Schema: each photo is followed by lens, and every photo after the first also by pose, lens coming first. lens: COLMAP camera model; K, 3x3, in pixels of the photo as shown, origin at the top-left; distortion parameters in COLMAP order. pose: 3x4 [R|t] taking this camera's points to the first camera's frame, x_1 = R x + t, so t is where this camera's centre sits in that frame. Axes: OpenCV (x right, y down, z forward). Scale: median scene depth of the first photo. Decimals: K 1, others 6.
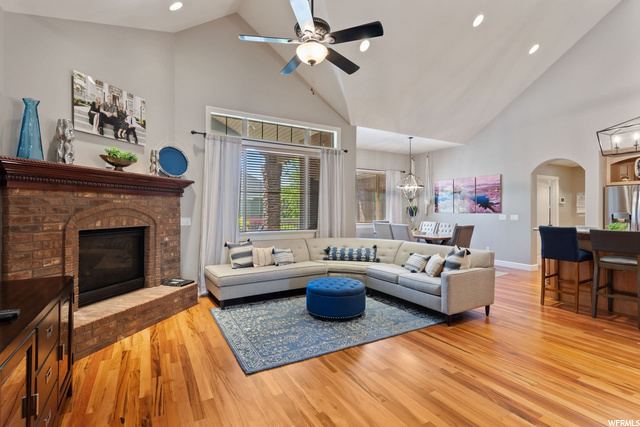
lens RADIAL K [[304.6, 0, 317.1], [0, 304.6, 213.1], [0, 0, 1]] dist [-0.001706, 0.000256]
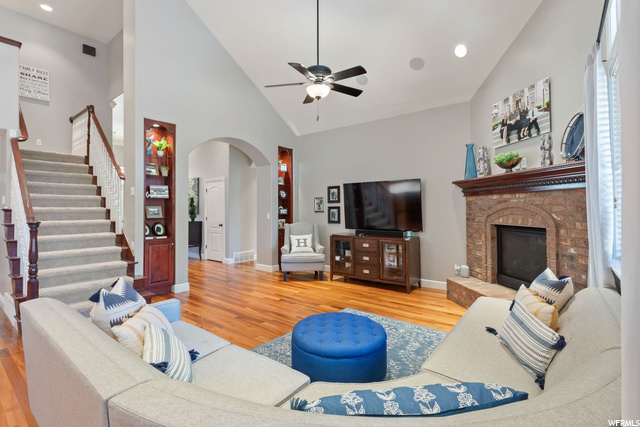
lens RADIAL K [[305.0, 0, 320.6], [0, 305.0, 205.9], [0, 0, 1]] dist [-0.000672, 0.000119]
pose [[-0.926696, -0.004026, -0.375791, 0.353017], [-0.005107, 0.999985, 0.001882, -0.017869], [0.375777, 0.003663, -0.926703, 1.671884]]
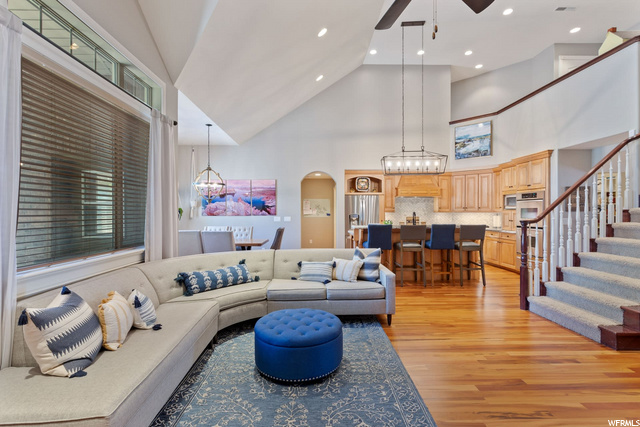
lens RADIAL K [[304.6, 0, 317.1], [0, 304.6, 213.1], [0, 0, 1]] dist [-0.001706, 0.000256]
pose [[0.471582, -0.004895, 0.881809, -0.549181], [0.014524, 0.999892, -0.002217, -0.006172], [-0.881703, 0.013853, 0.471602, 0.688628]]
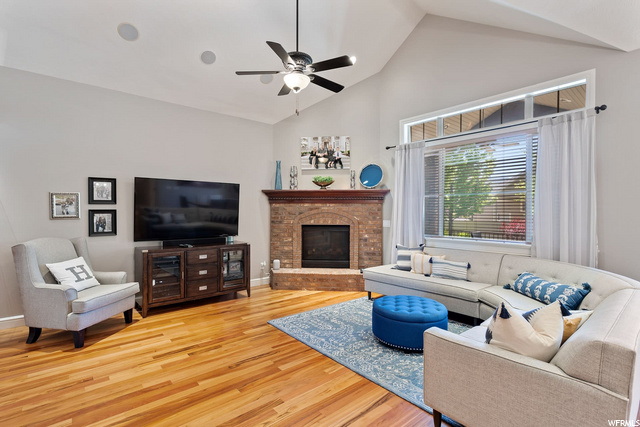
lens RADIAL K [[304.6, 0, 317.1], [0, 304.6, 213.1], [0, 0, 1]] dist [-0.001706, 0.000256]
pose [[0.180666, 0.000776, -0.983544, 0.877298], [-0.014483, 0.999893, -0.001871, -0.008255], [0.983438, 0.014583, 0.180658, 0.650544]]
